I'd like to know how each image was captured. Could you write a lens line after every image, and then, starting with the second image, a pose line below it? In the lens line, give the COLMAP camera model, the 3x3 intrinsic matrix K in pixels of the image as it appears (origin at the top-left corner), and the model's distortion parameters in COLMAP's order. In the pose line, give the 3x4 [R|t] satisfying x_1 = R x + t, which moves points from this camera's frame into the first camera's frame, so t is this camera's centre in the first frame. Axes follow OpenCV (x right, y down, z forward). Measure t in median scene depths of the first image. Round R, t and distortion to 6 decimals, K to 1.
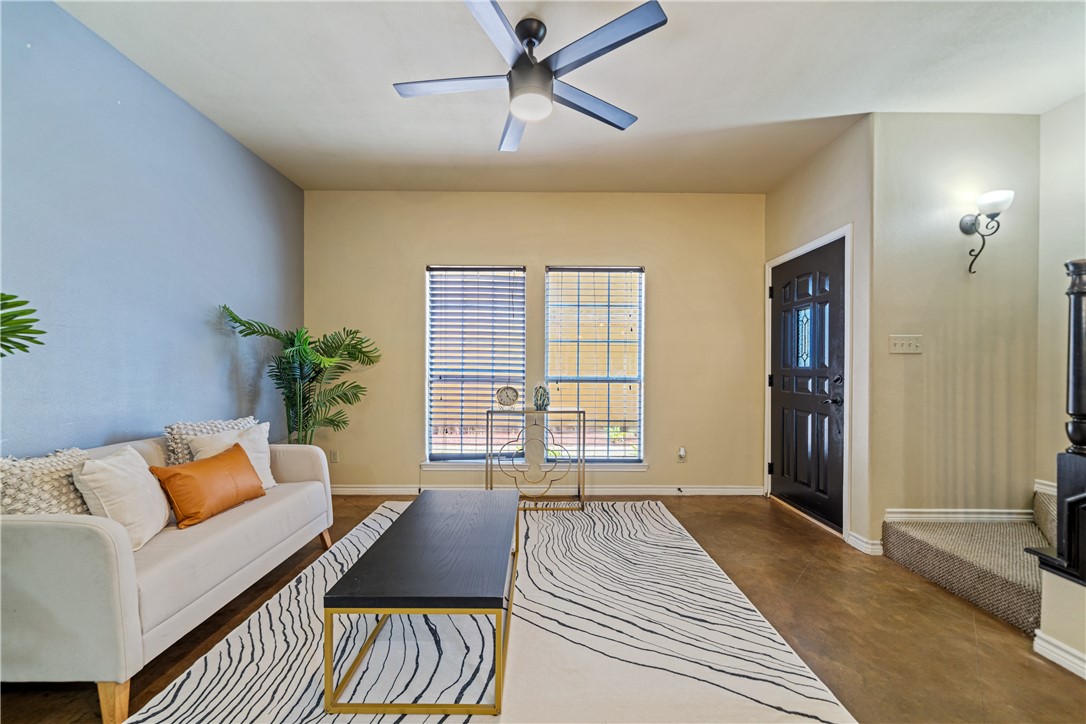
lens RADIAL K [[397.9, 0, 536.3], [0, 397.9, 374.5], [0, 0, 1]] dist [-0.006221, -0.000561]
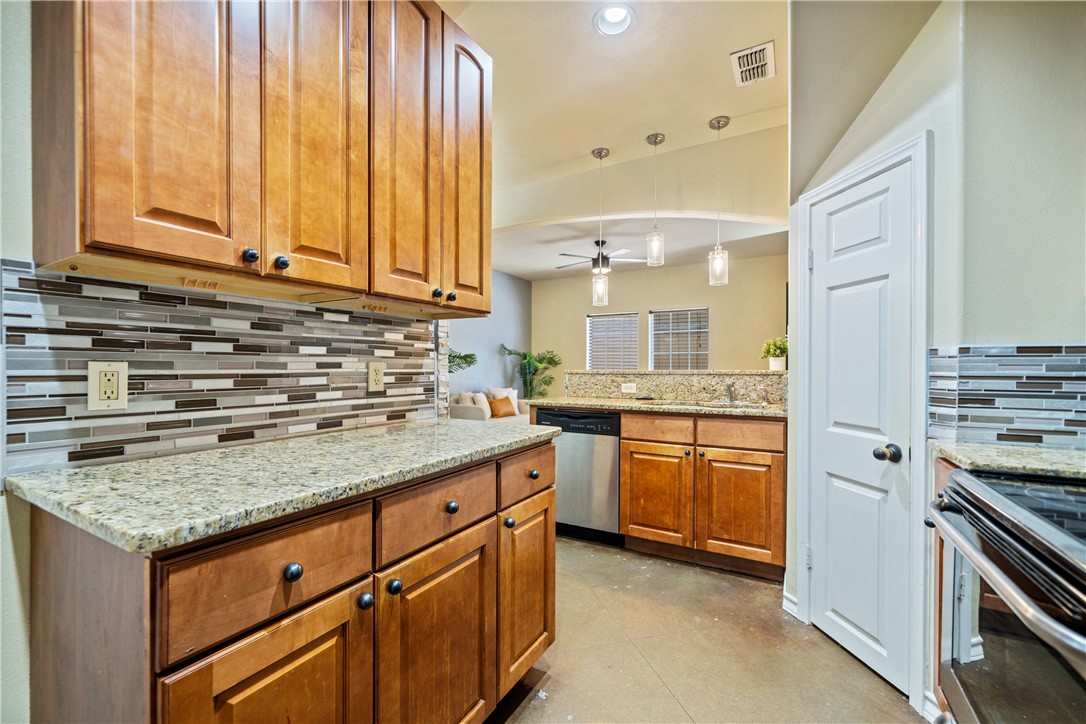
lens RADIAL K [[436.0, 0, 546.2], [0, 436.0, 368.1], [0, 0, 1]] dist [-0.001067, -0.001348]
pose [[0.872815, -0.000519, -0.488050, 0.632008], [-0.008362, 0.999837, -0.016017, 0.016596], [0.487979, 0.018061, 0.872668, -1.002706]]
